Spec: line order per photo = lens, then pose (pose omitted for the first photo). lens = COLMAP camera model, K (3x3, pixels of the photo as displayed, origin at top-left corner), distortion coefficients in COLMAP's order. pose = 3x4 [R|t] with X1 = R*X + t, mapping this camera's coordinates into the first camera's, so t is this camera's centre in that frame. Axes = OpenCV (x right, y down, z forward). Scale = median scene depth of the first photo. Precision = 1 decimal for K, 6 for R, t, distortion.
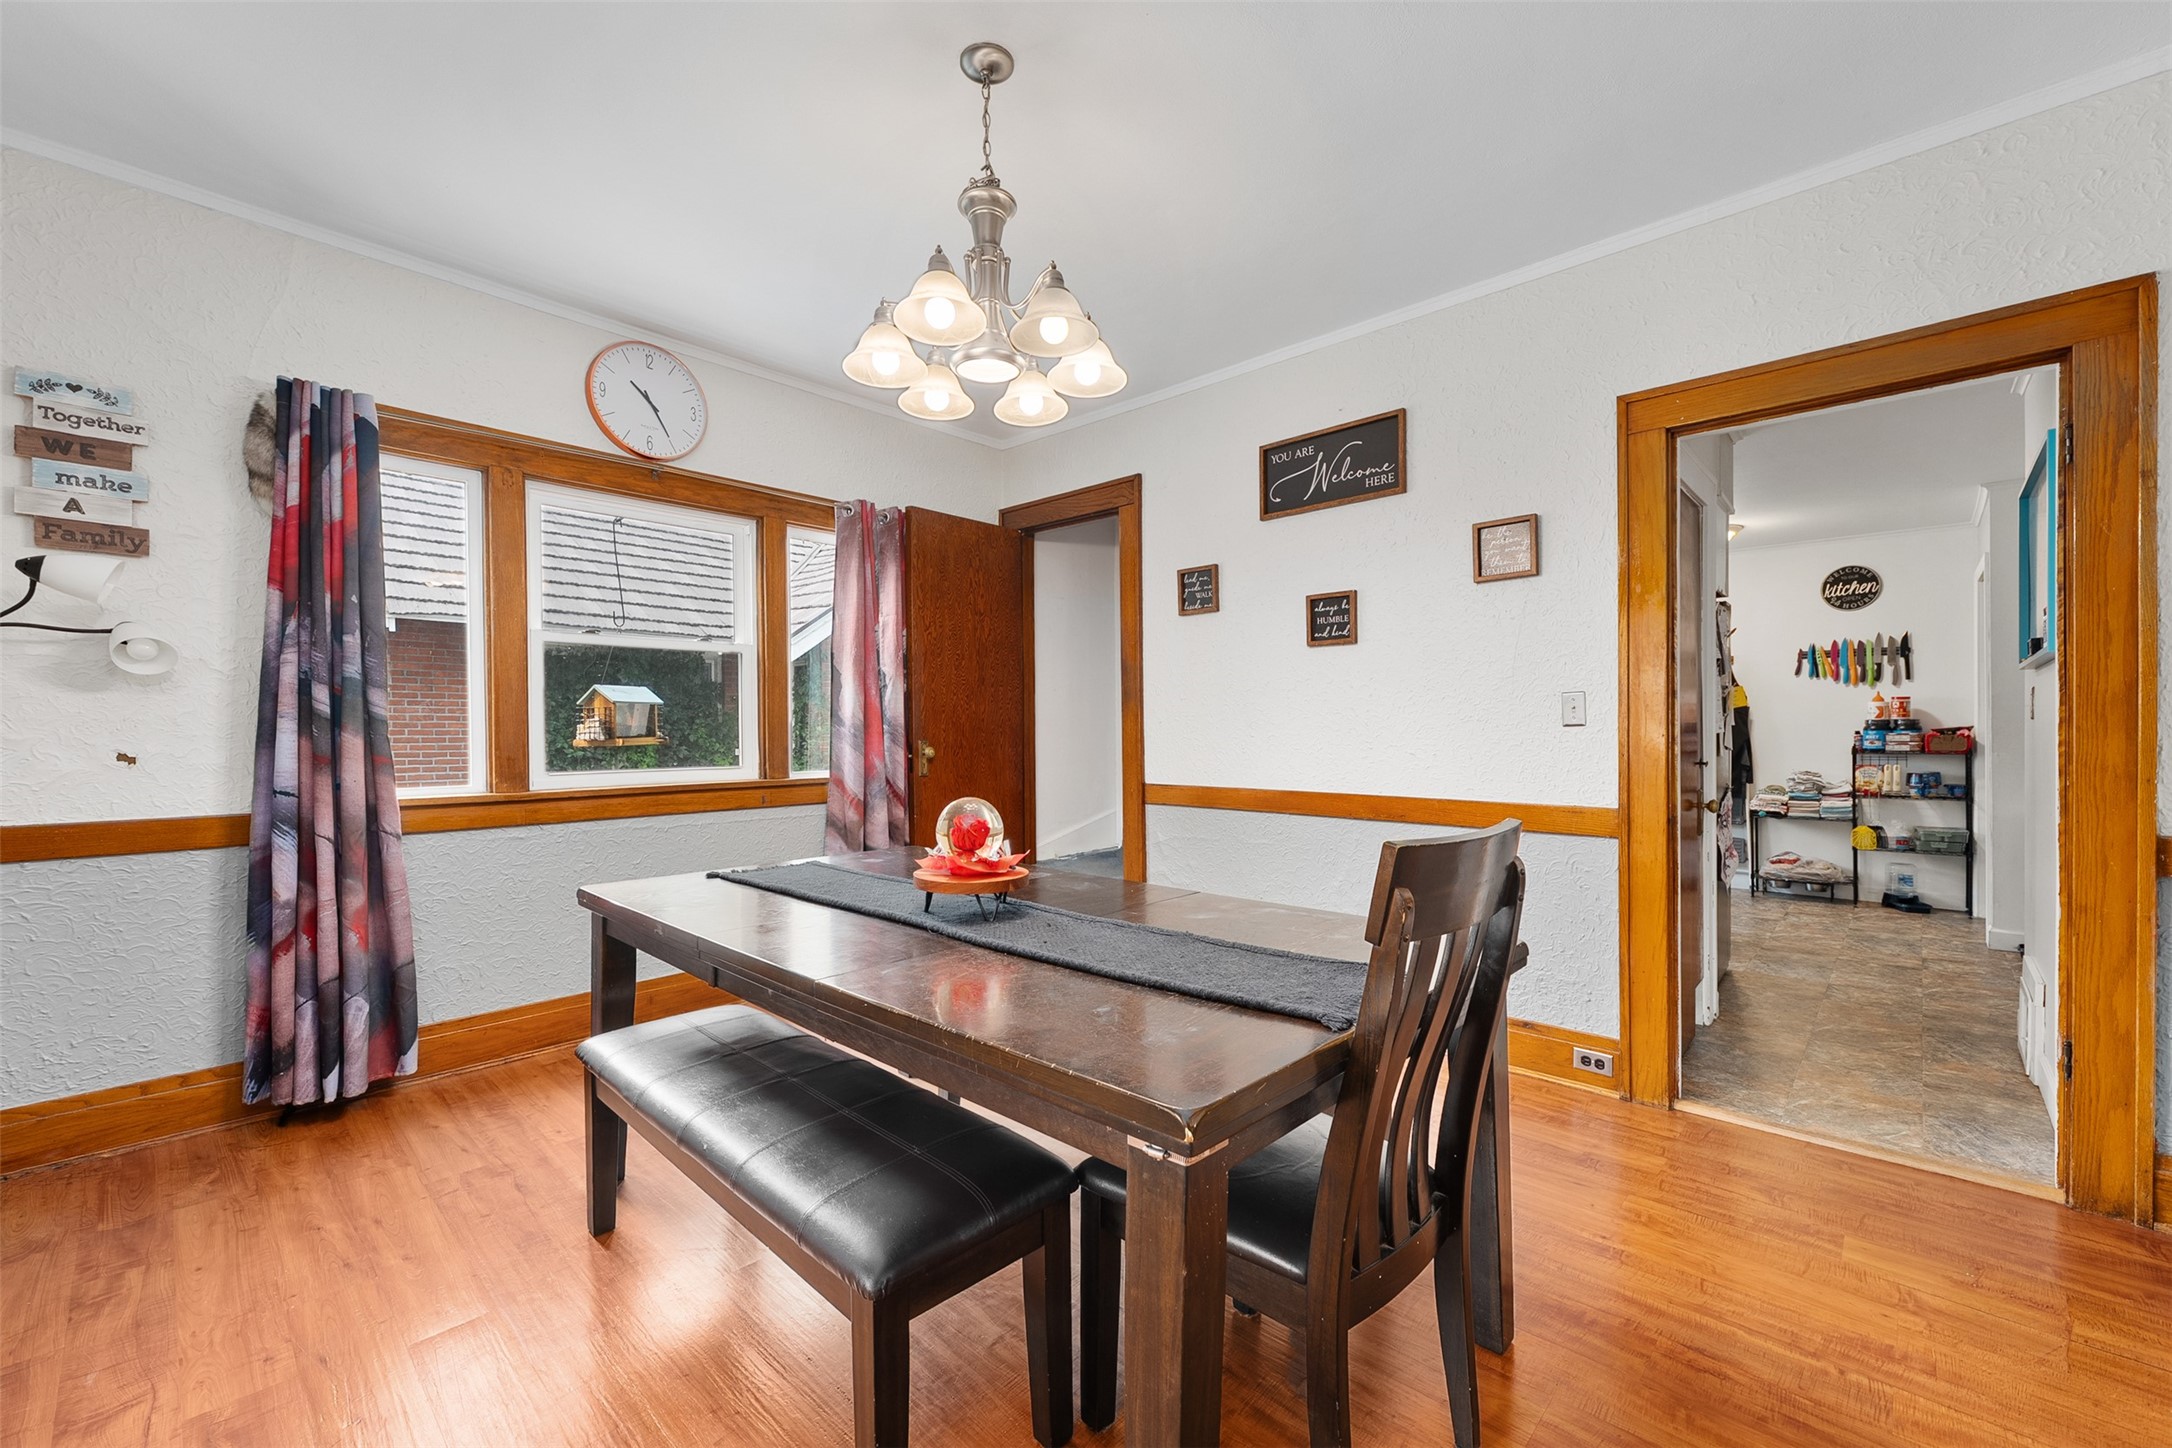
lens RADIAL K [[879.3, 0, 1088.9], [0, 879.3, 739.9], [0, 0, 1]] dist [0.001246, -0.001408]
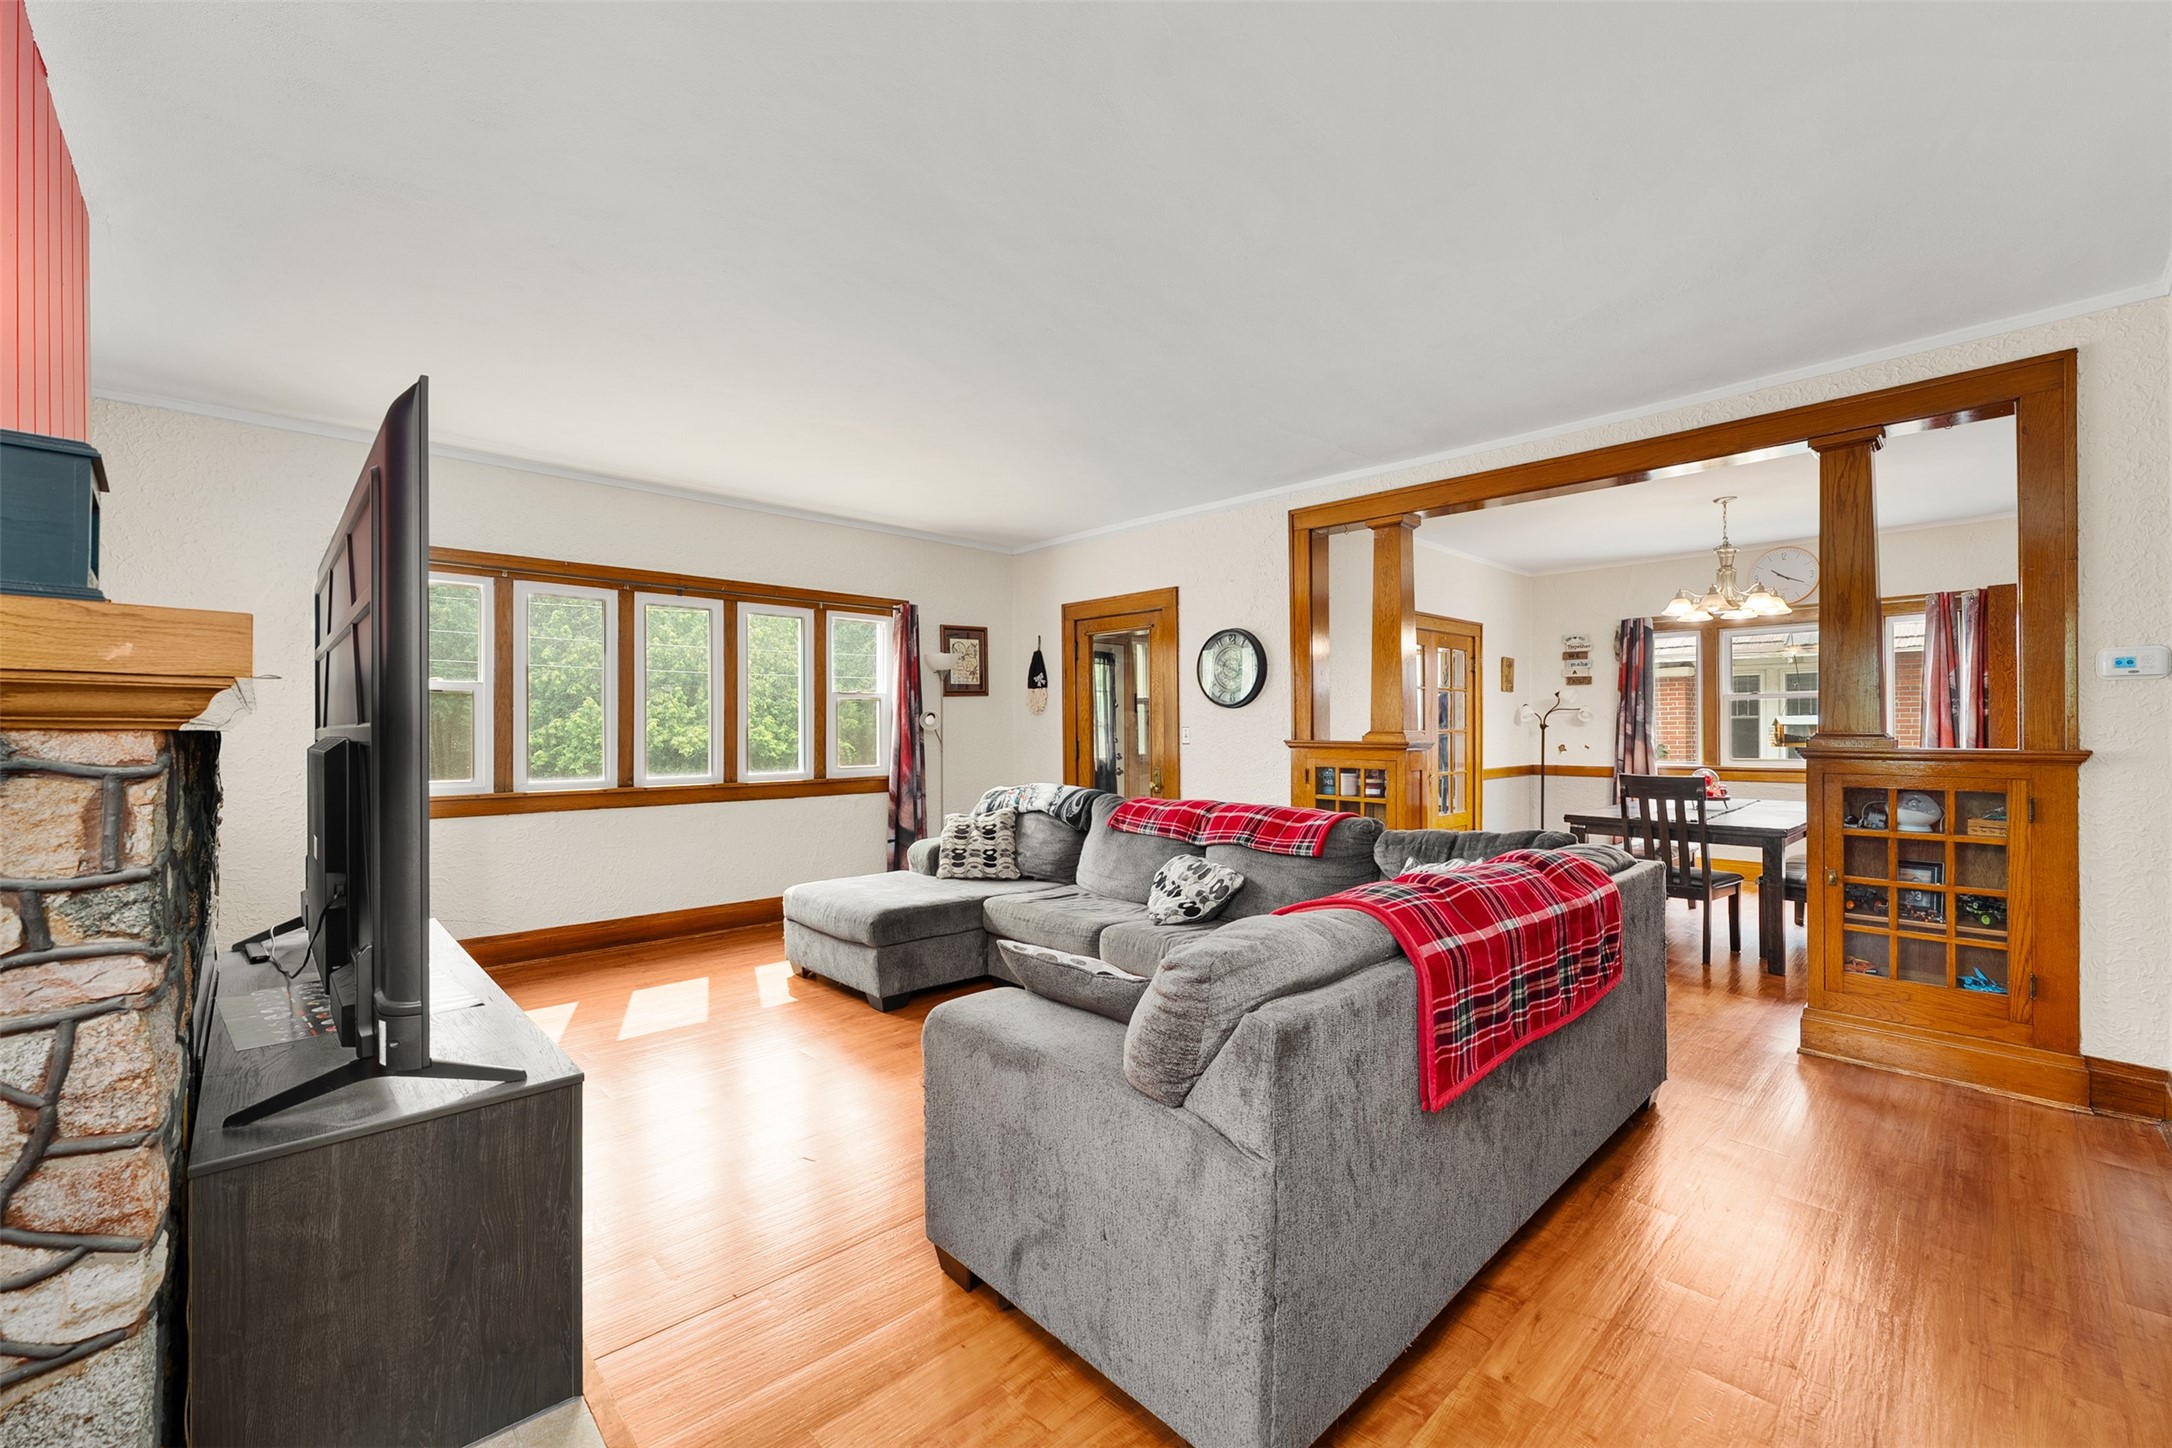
lens RADIAL K [[879.3, 0, 1080.6], [0, 879.3, 727.5], [0, 0, 1]] dist [0.001246, -0.001408]
pose [[-0.054129, 0.004345, -0.998524, 1.611373], [-0.003130, 0.999985, 0.004521, -0.042874], [0.998529, 0.003371, -0.054115, -0.498085]]
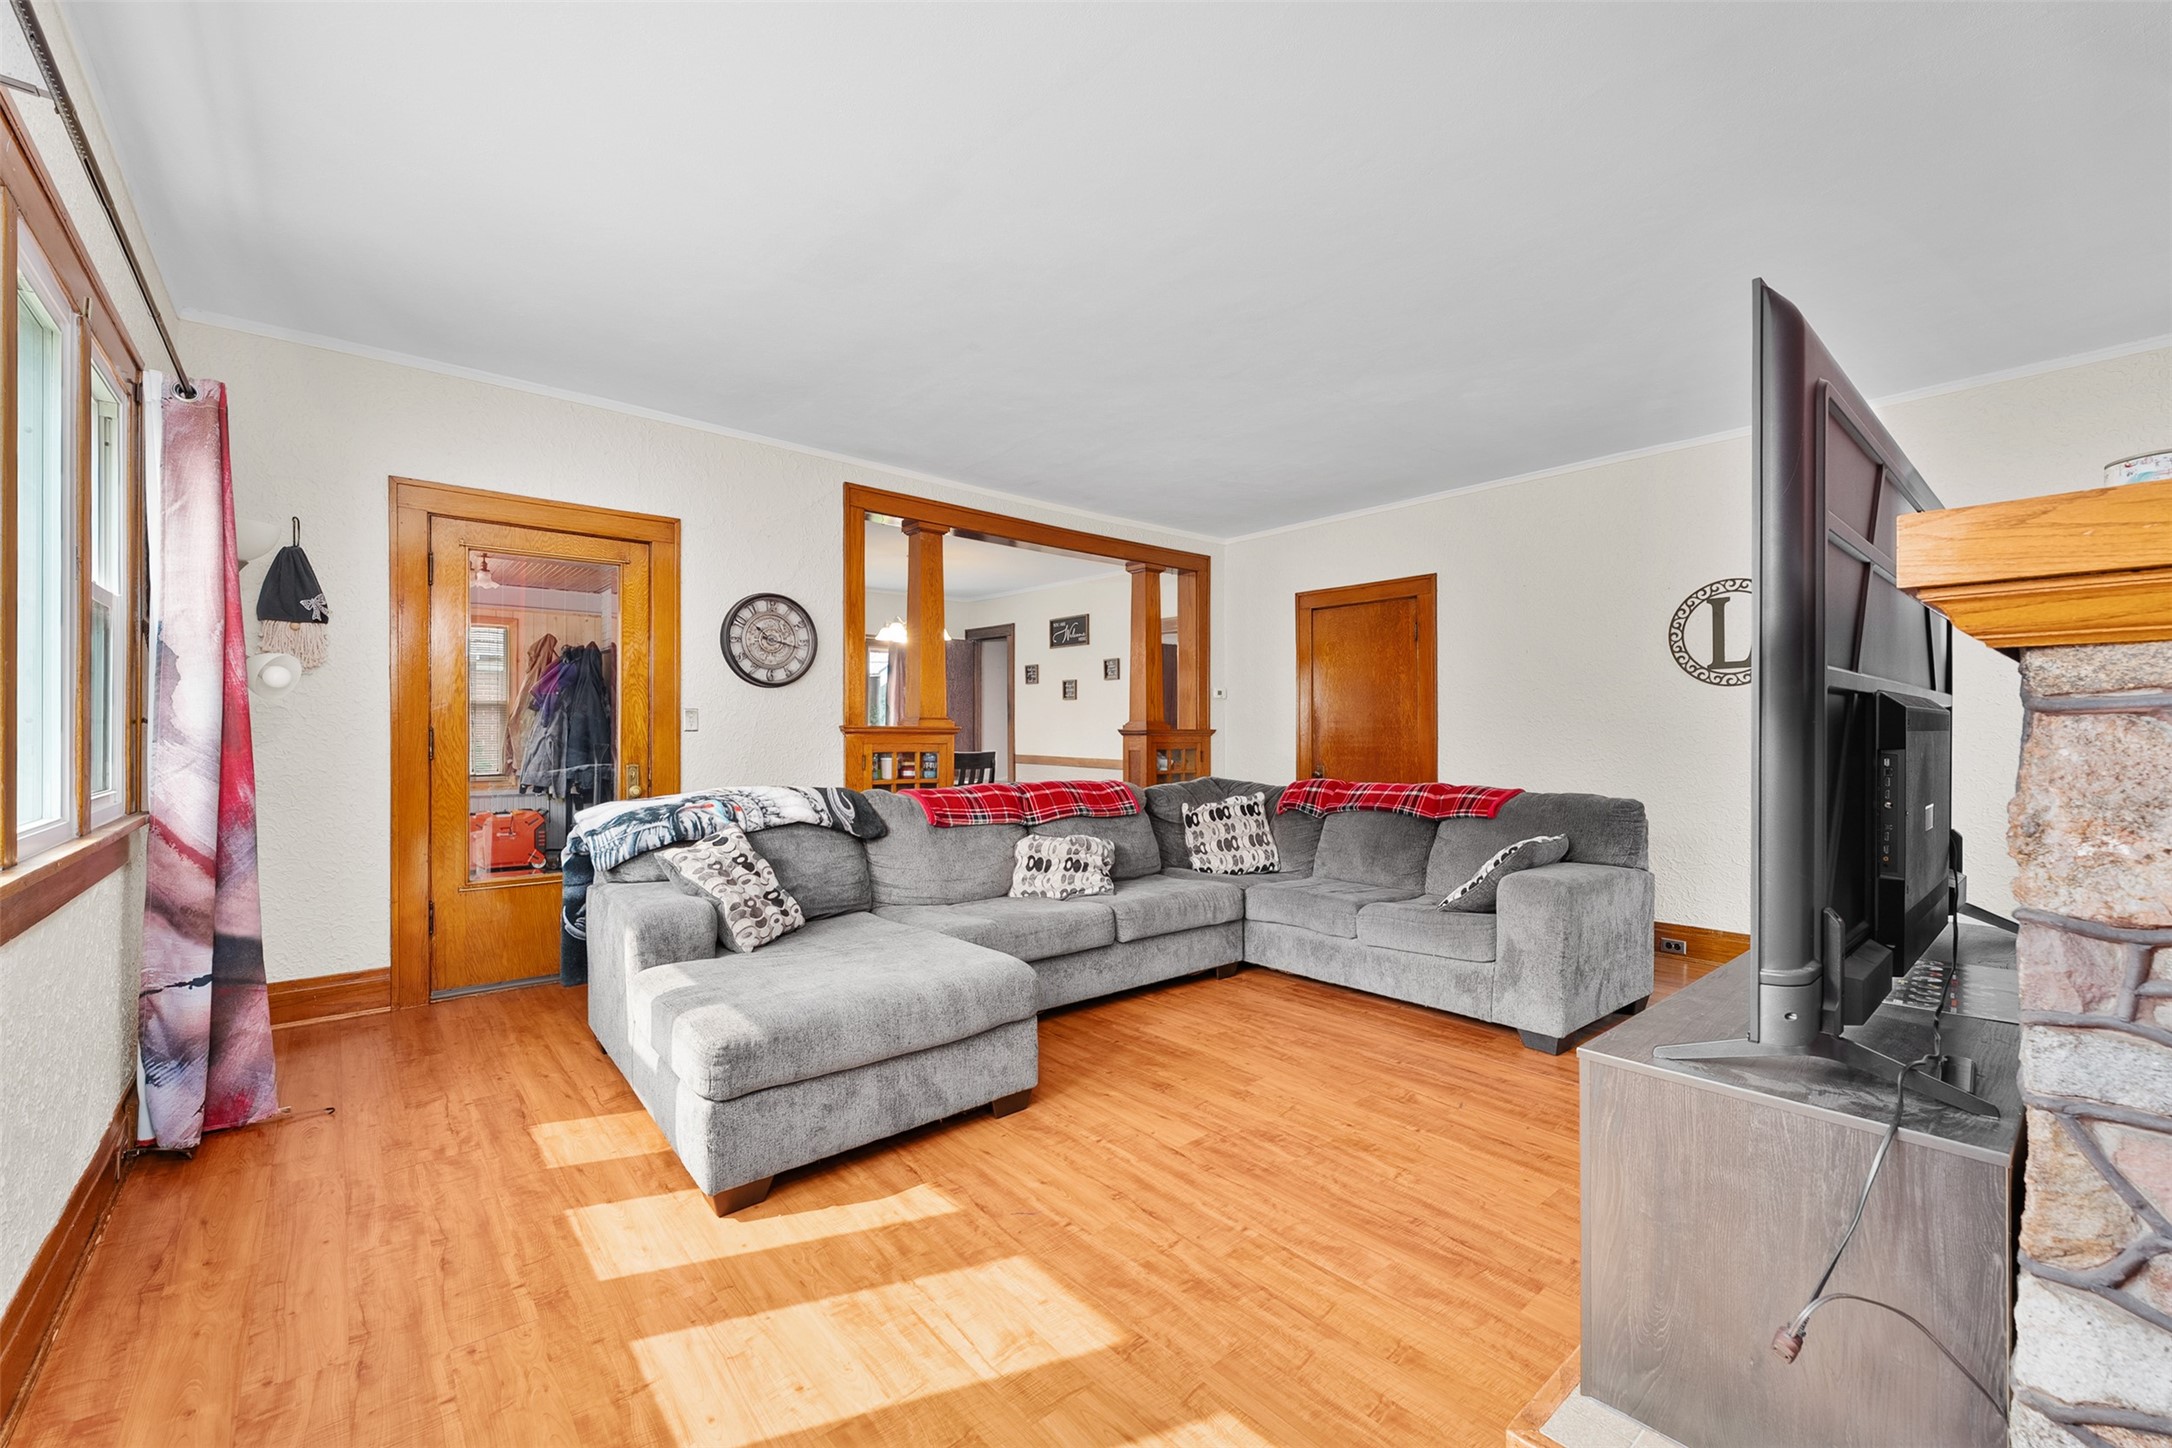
lens RADIAL K [[879.3, 0, 1086.2], [0, 879.3, 728.2], [0, 0, 1]] dist [0.001246, -0.001408]
pose [[0.993783, 0.009701, -0.110913, 0.626669], [-0.010751, 0.999903, -0.008876, -0.002936], [0.110816, 0.010013, 0.993790, -1.597164]]
